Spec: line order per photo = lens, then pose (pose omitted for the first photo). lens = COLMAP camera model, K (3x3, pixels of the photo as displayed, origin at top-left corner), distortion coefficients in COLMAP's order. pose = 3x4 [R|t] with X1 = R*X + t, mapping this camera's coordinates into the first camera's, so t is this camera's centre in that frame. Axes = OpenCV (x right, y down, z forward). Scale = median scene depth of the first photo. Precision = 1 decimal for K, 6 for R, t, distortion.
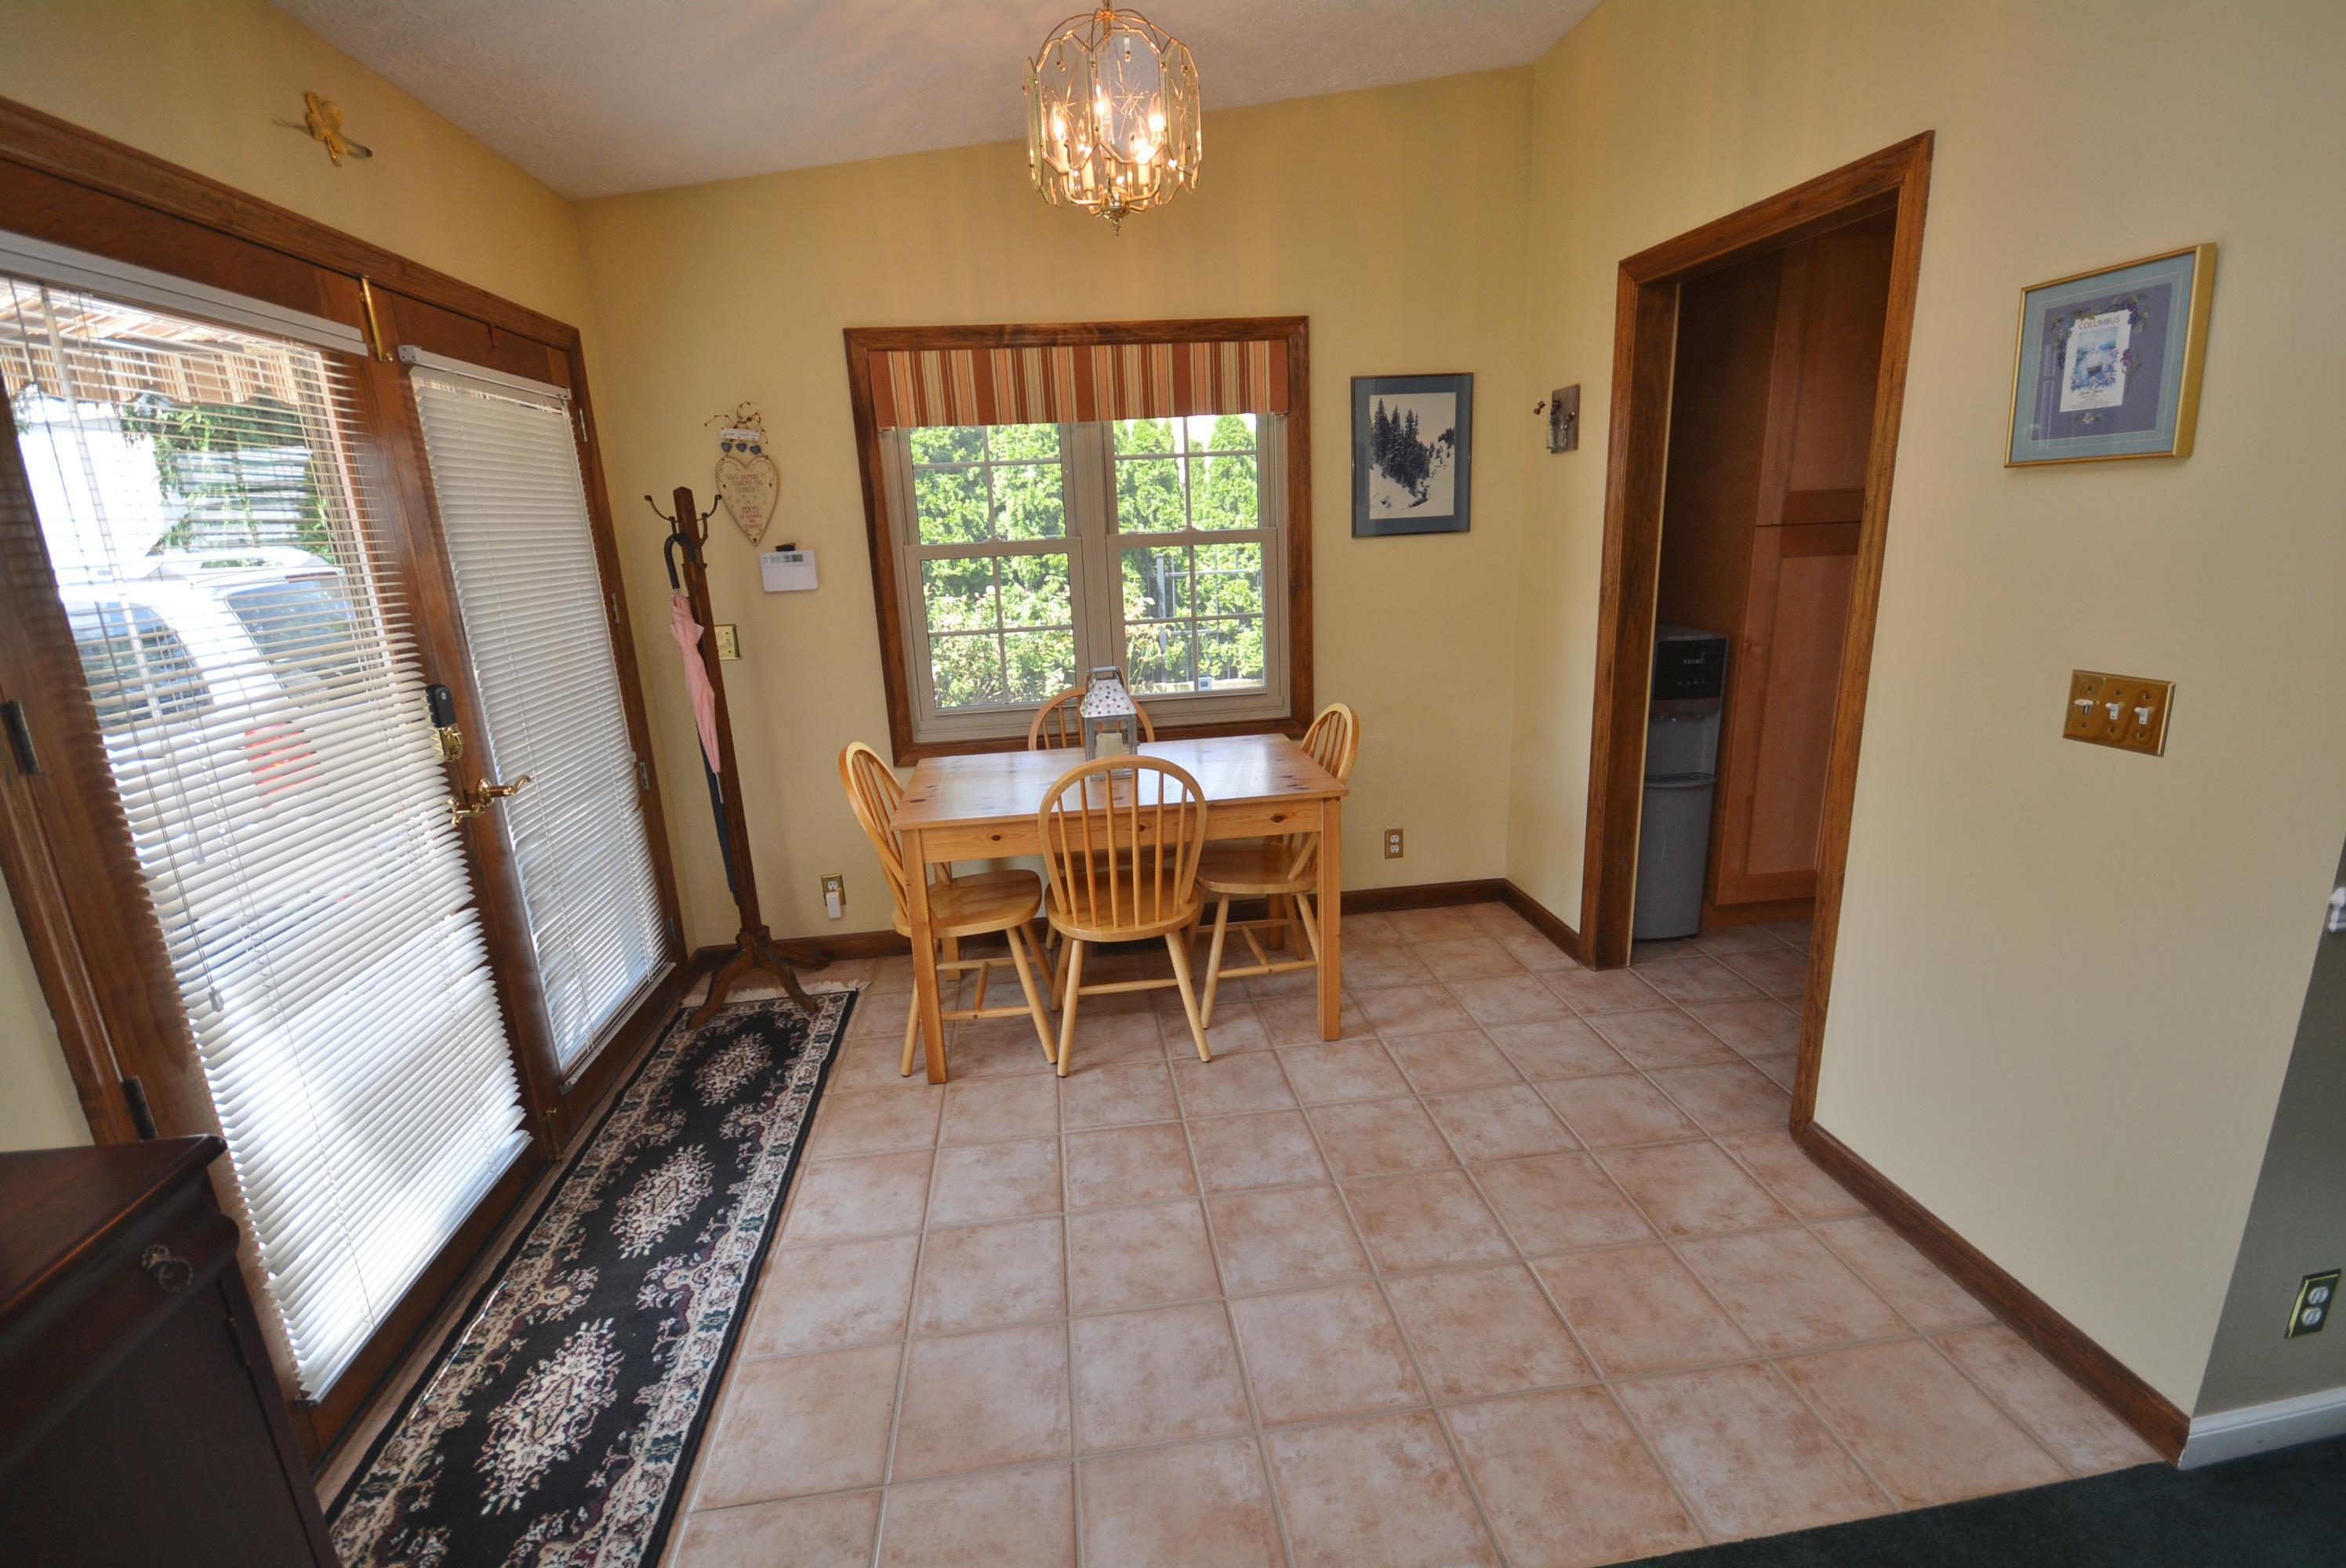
lens RADIAL K [[1028.6, 0, 1174.5], [0, 1028.6, 778.6], [0, 0, 1]] dist [-0.001290, -0.001056]
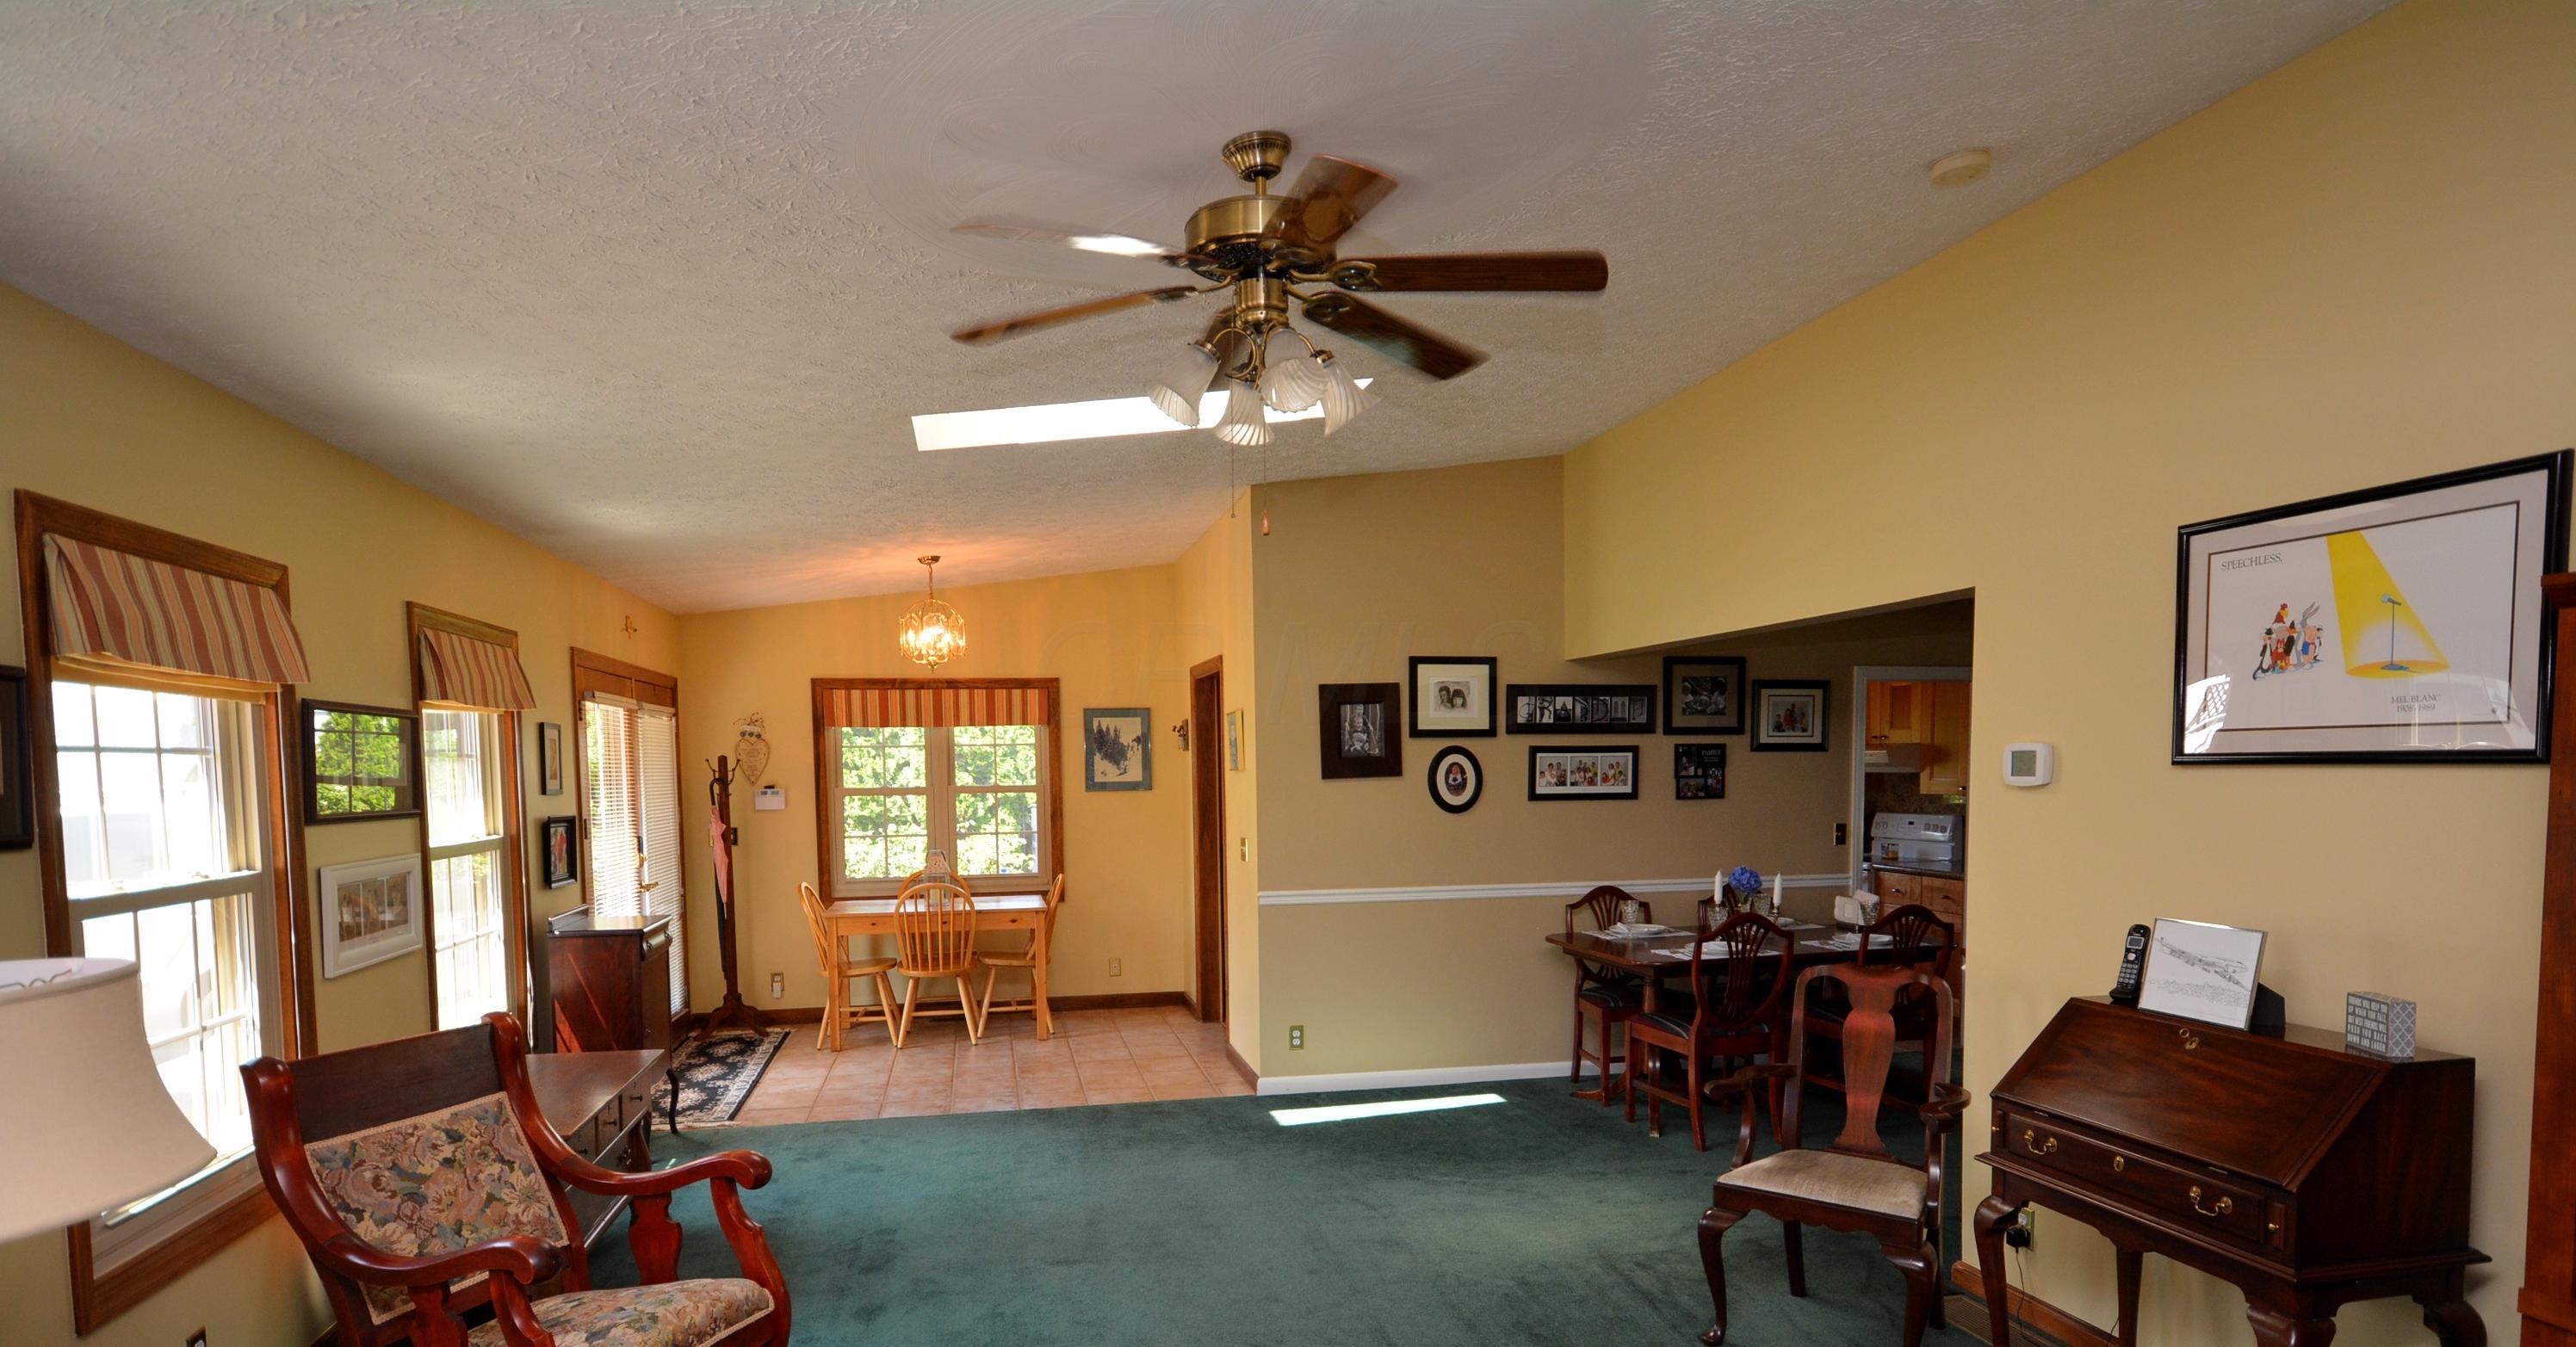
lens RADIAL K [[1390.5, 0, 1285.6], [0, 1390.5, 856.0], [0, 0, 1]] dist [-0.000027, 0.000084]
pose [[0.996090, 0.025401, 0.084609, 0.341534], [-0.008949, 0.981856, -0.189417, 0.365144], [-0.087885, 0.187920, 0.978245, -1.517132]]
